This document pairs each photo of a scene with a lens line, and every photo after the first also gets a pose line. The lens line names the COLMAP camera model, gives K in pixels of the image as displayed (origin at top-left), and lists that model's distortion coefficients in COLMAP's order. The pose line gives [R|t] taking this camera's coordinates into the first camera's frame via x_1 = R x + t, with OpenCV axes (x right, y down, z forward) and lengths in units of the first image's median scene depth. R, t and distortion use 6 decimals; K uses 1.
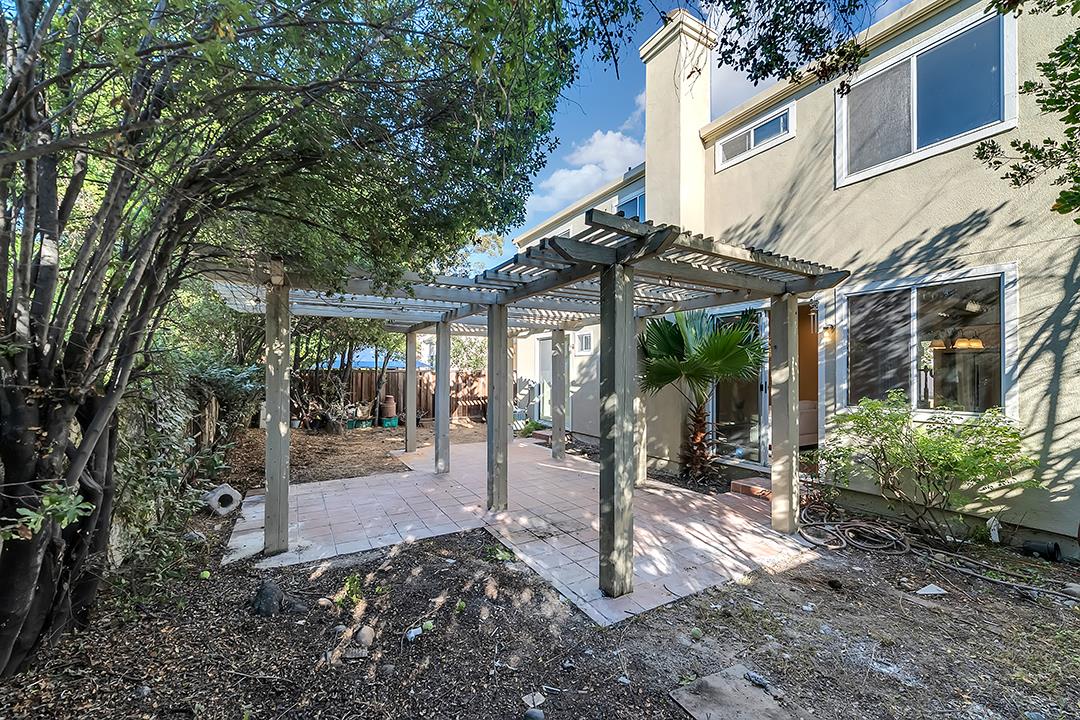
lens RADIAL K [[429.1, 0, 540.0], [0, 429.1, 360.0], [0, 0, 1]] dist [-0.011106, 0.000000]
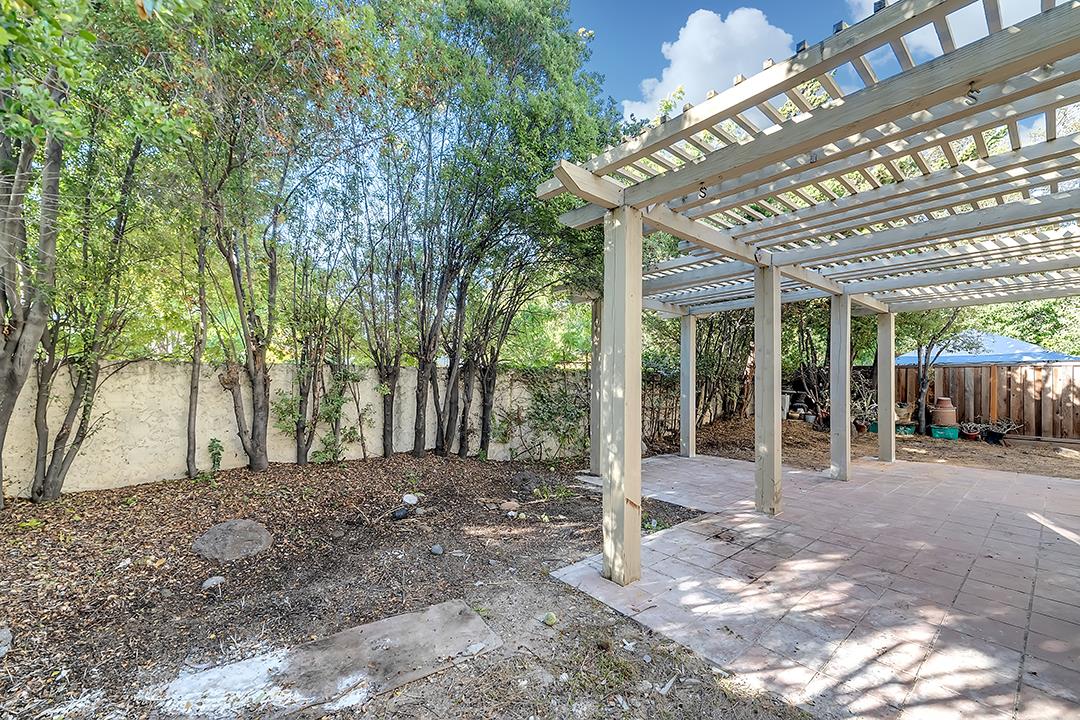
lens RADIAL K [[420.4, 0, 553.0], [0, 420.4, 373.0], [0, 0, 1]] dist [-0.001299, 0.000376]
pose [[0.194940, -0.011126, -0.980752, 0.796790], [0.022465, 0.999724, -0.006876, 0.092090], [0.980558, -0.020692, 0.195136, 0.552657]]
